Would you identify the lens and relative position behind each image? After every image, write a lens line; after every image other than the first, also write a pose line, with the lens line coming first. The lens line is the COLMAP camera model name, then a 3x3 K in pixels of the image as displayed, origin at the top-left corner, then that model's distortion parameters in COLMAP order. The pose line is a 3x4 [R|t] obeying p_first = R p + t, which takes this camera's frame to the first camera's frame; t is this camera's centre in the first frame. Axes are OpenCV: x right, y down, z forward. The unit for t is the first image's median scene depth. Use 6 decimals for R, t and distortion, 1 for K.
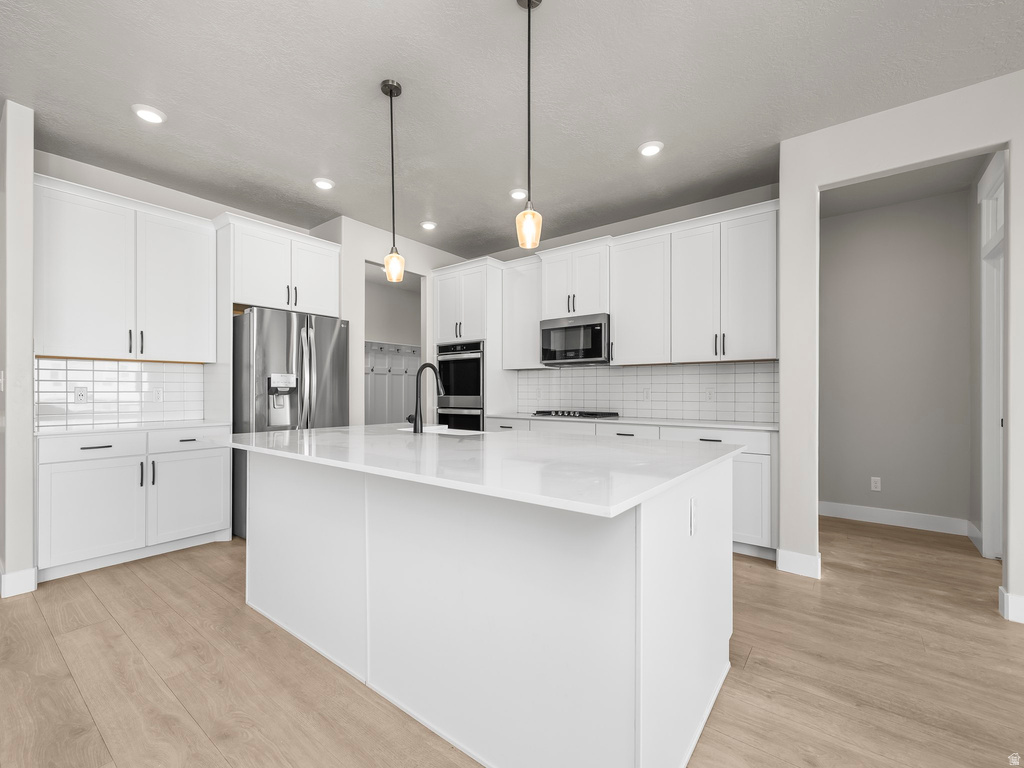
lens RADIAL K [[446.2, 0, 505.4], [0, 446.2, 390.4], [0, 0, 1]] dist [0.001059, 0.000263]
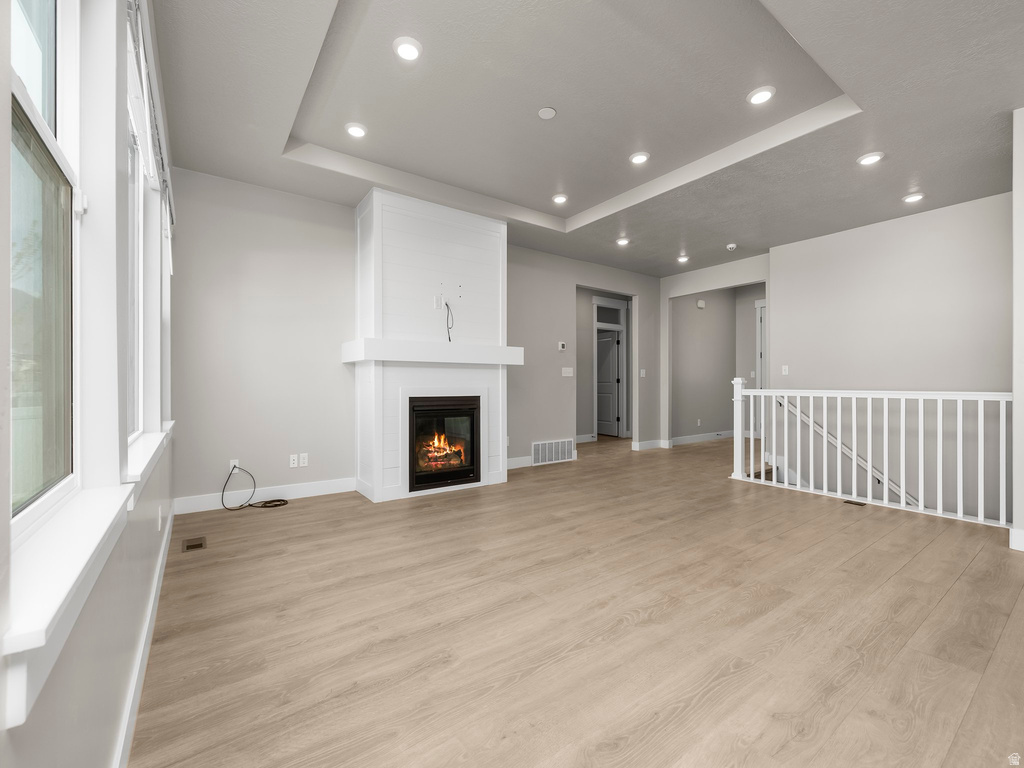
lens RADIAL K [[436.7, 0, 507.8], [0, 436.7, 385.4], [0, 0, 1]] dist [-0.000556, 0.000104]
pose [[-0.277384, 0.004824, -0.960747, 0.192086], [0.002344, 0.999988, 0.004345, 0.023987], [0.960756, -0.001047, -0.277392, 0.045132]]
